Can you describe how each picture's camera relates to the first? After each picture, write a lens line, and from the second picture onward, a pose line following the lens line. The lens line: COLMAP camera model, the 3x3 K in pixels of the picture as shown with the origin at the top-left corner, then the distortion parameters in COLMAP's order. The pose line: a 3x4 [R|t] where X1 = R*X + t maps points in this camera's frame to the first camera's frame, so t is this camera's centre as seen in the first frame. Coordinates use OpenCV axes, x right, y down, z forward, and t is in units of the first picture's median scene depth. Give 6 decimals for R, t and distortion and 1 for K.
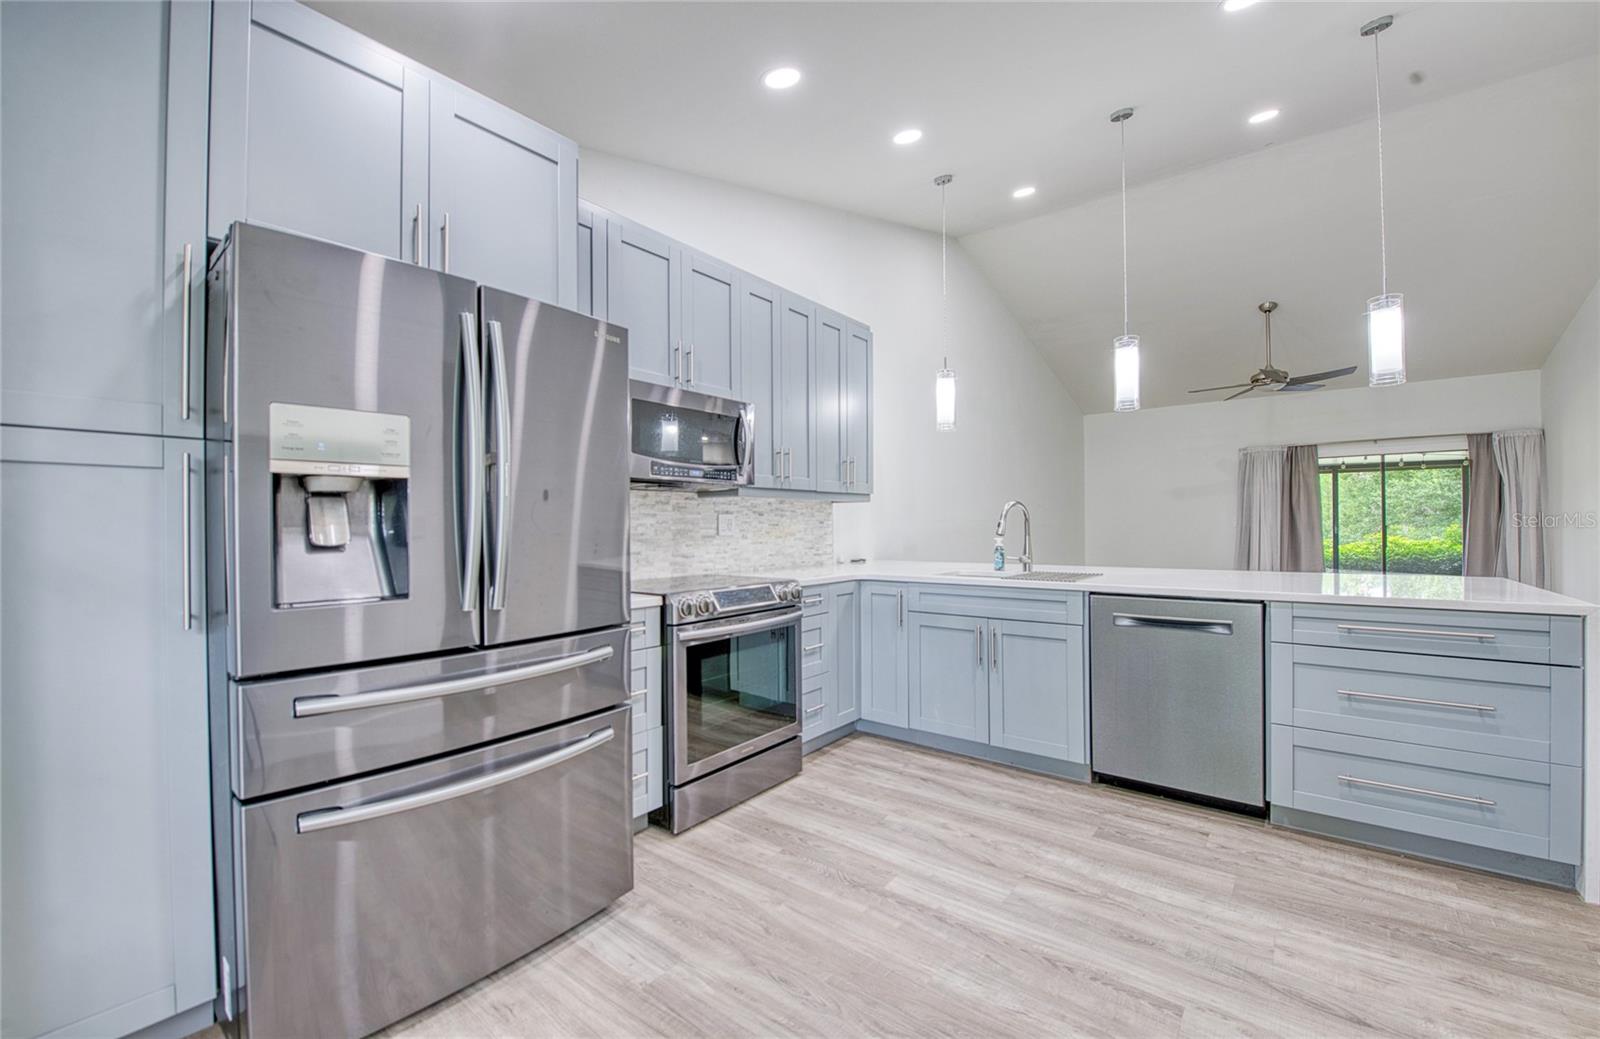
lens RADIAL K [[638.4, 0, 801.2], [0, 638.4, 523.6], [0, 0, 1]] dist [-0.012613, -0.004075]
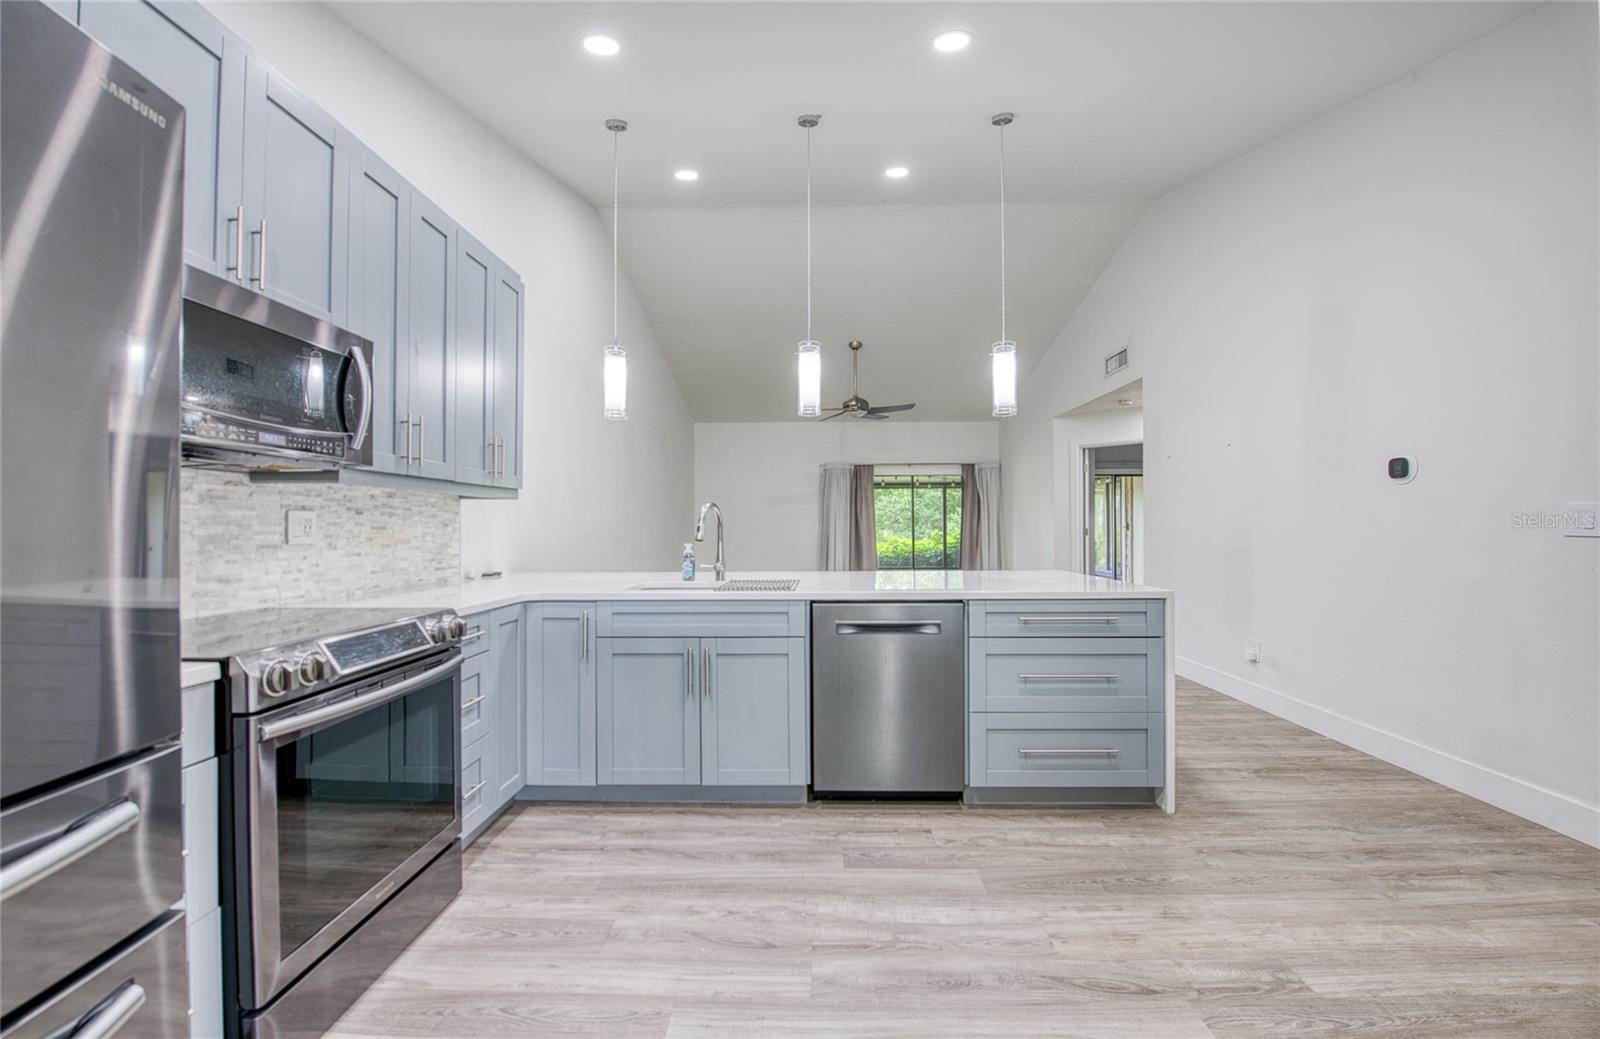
lens RADIAL K [[638.4, 0, 801.2], [0, 638.4, 523.6], [0, 0, 1]] dist [-0.012613, -0.004075]
pose [[0.798561, 0.008514, 0.601853, -0.114064], [-0.004220, 0.999955, -0.008546, 0.001465], [-0.601898, 0.004284, 0.798561, 0.227239]]
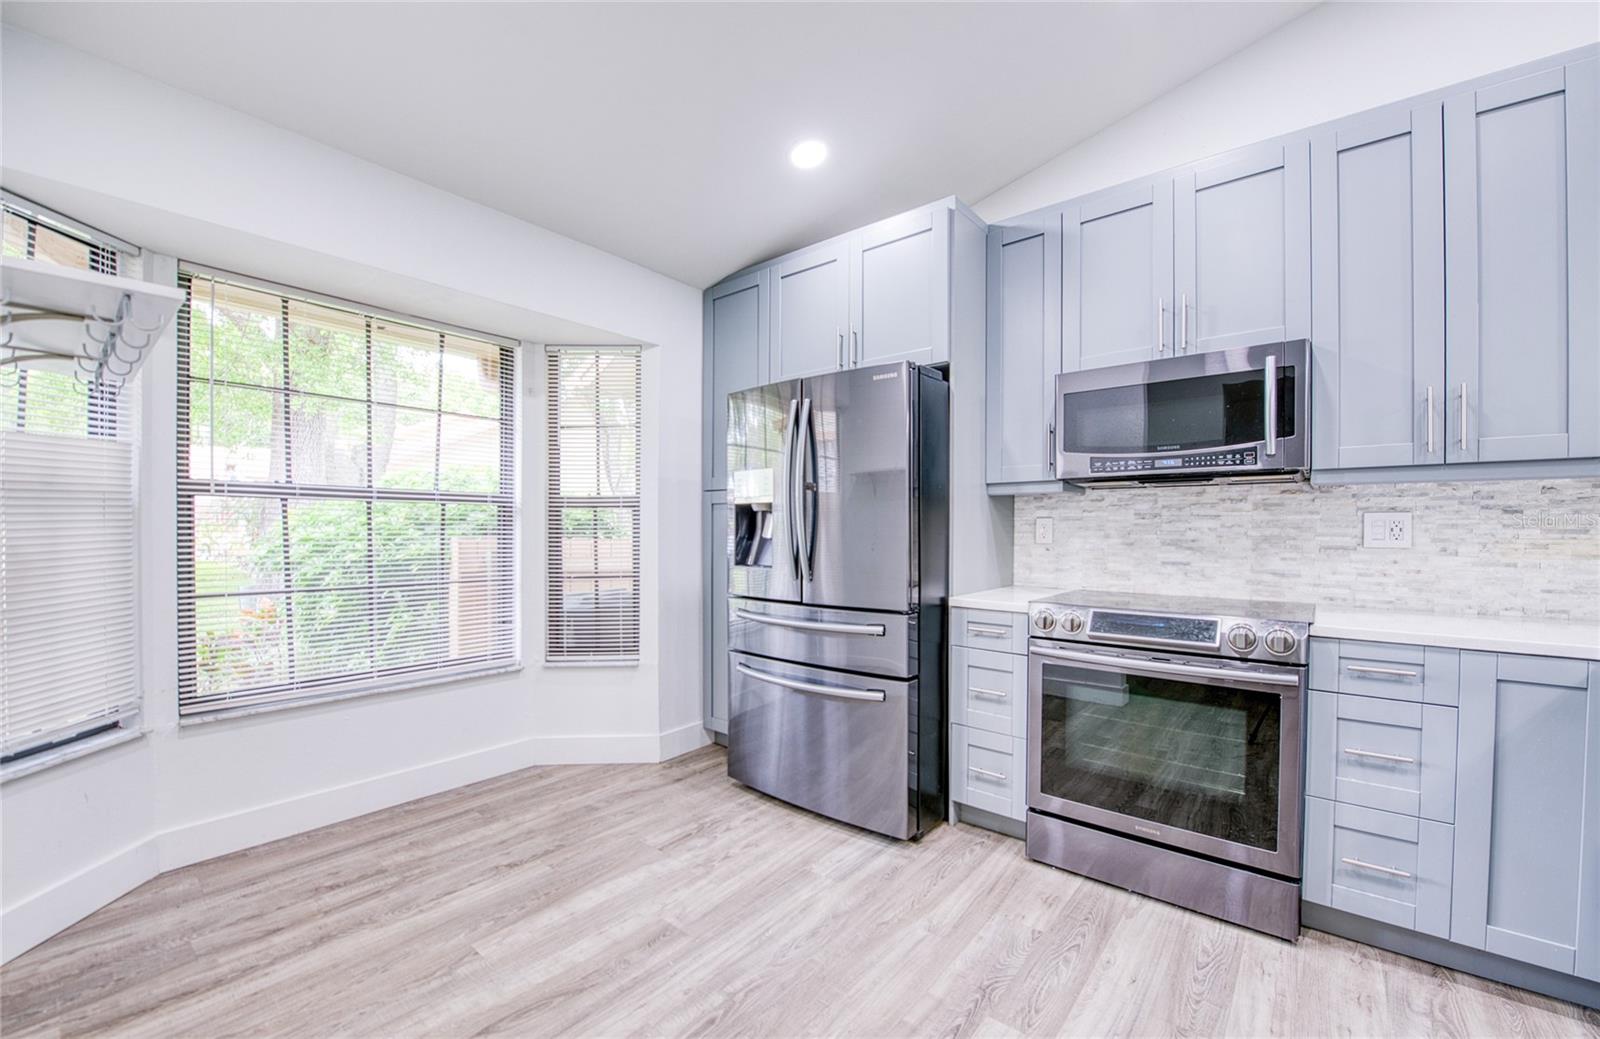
lens RADIAL K [[644.9, 0, 800.1], [0, 644.9, 536.1], [0, 0, 1]] dist [-0.013108, -0.003687]
pose [[-0.021403, 0.018160, -0.999606, 0.573535], [-0.000999, 0.999834, 0.018185, -0.003165], [0.999770, 0.001388, -0.021382, 0.521757]]
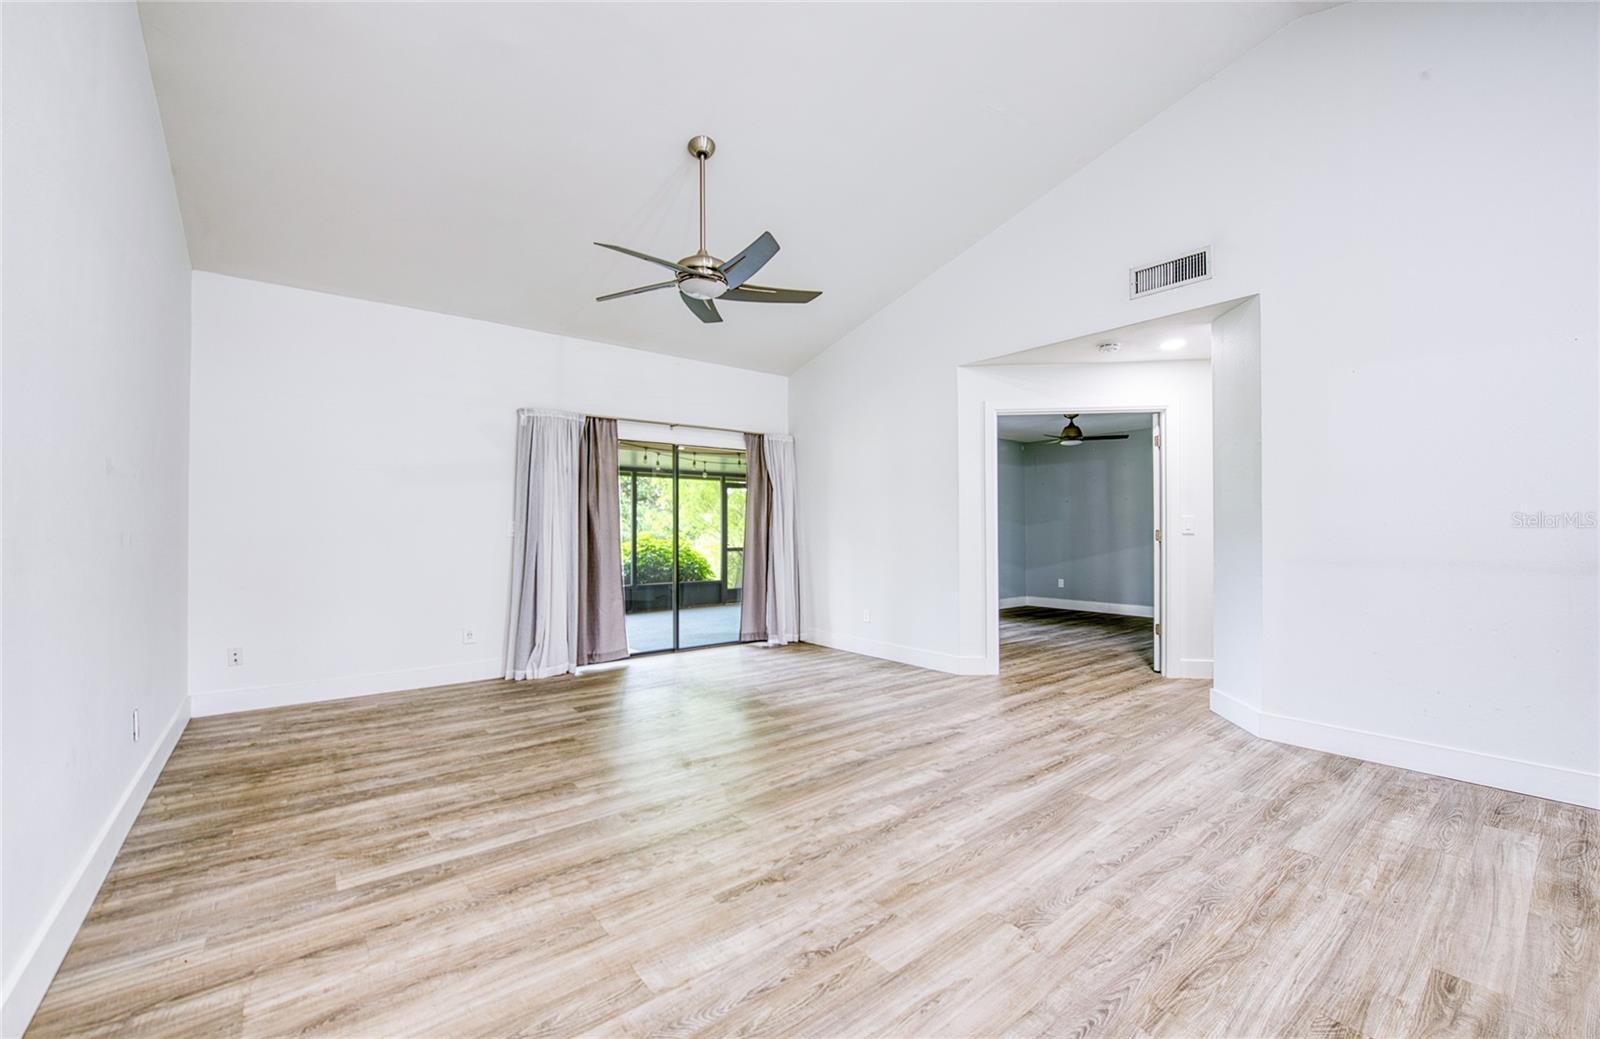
lens RADIAL K [[647.0, 0, 803.8], [0, 647.0, 519.1], [0, 0, 1]] dist [-0.012322, -0.003868]
pose [[0.234026, 0.021162, 0.972000, 0.421625], [-0.002642, 0.999773, -0.021131, 0.000709], [-0.972227, 0.002377, 0.234029, 1.588243]]
